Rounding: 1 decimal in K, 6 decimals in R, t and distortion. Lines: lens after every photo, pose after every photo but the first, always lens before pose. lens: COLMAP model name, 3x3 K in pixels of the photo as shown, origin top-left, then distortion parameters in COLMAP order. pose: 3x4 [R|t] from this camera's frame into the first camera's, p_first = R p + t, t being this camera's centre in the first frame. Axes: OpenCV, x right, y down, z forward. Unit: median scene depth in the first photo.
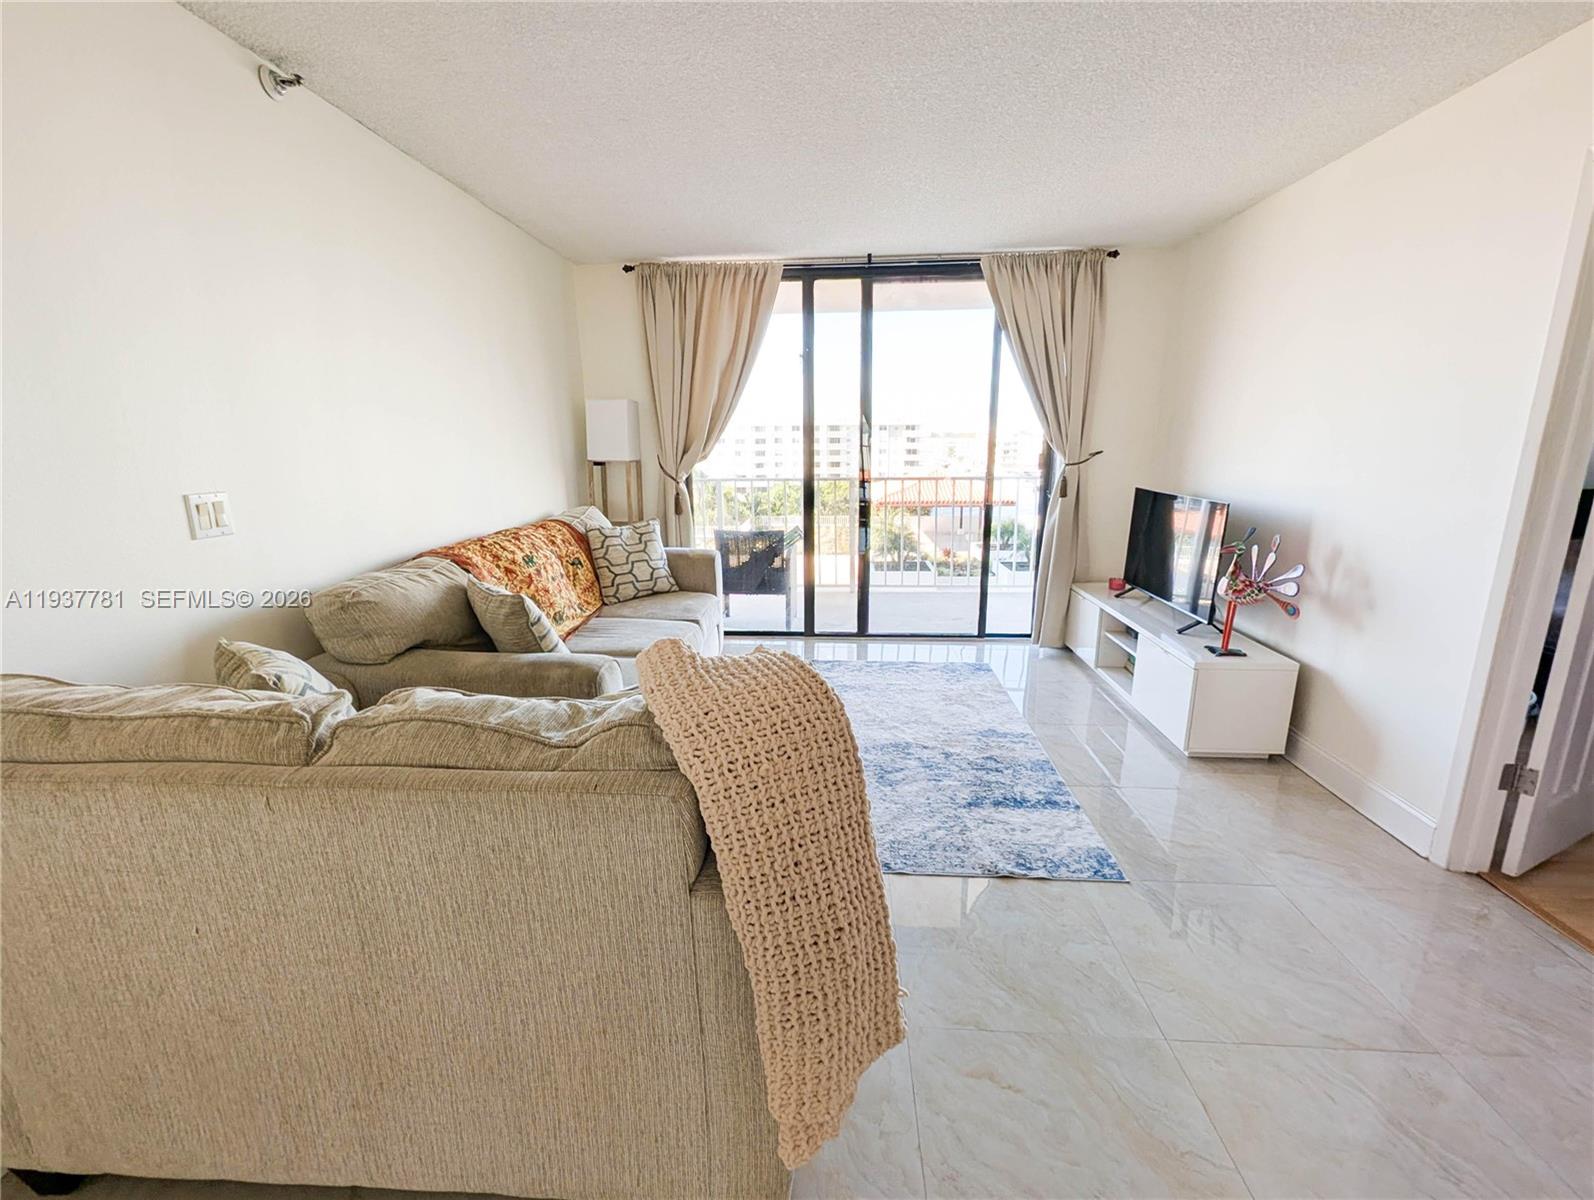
lens RADIAL K [[700.0, 0, 761.6], [0, 700.0, 581.6], [0, 0, 1]] dist [0.001835, -0.000728]
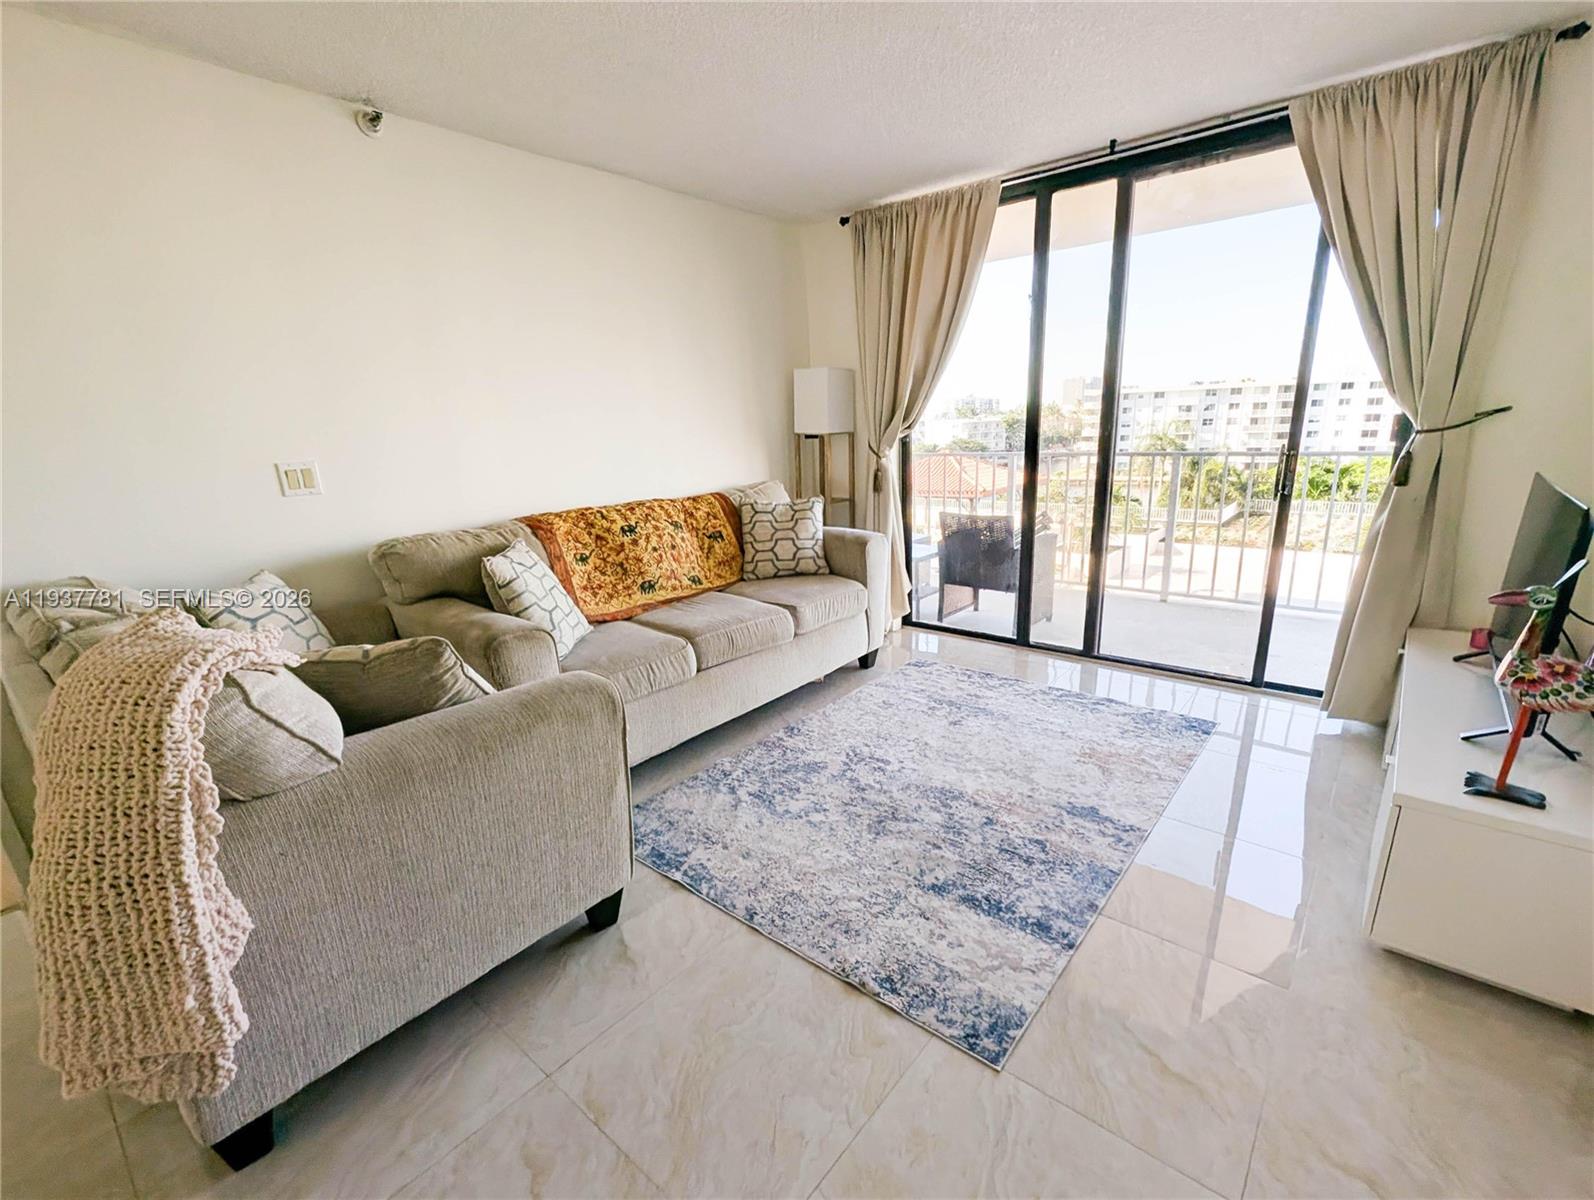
lens RADIAL K [[700.0, 0, 801.8], [0, 700.0, 617.9], [0, 0, 1]] dist [0.001835, -0.000728]
pose [[0.818357, 0.136634, -0.558231, 0.379053], [-0.087174, 0.989600, 0.114421, -0.032515], [0.568060, -0.044974, 0.821758, 0.201750]]
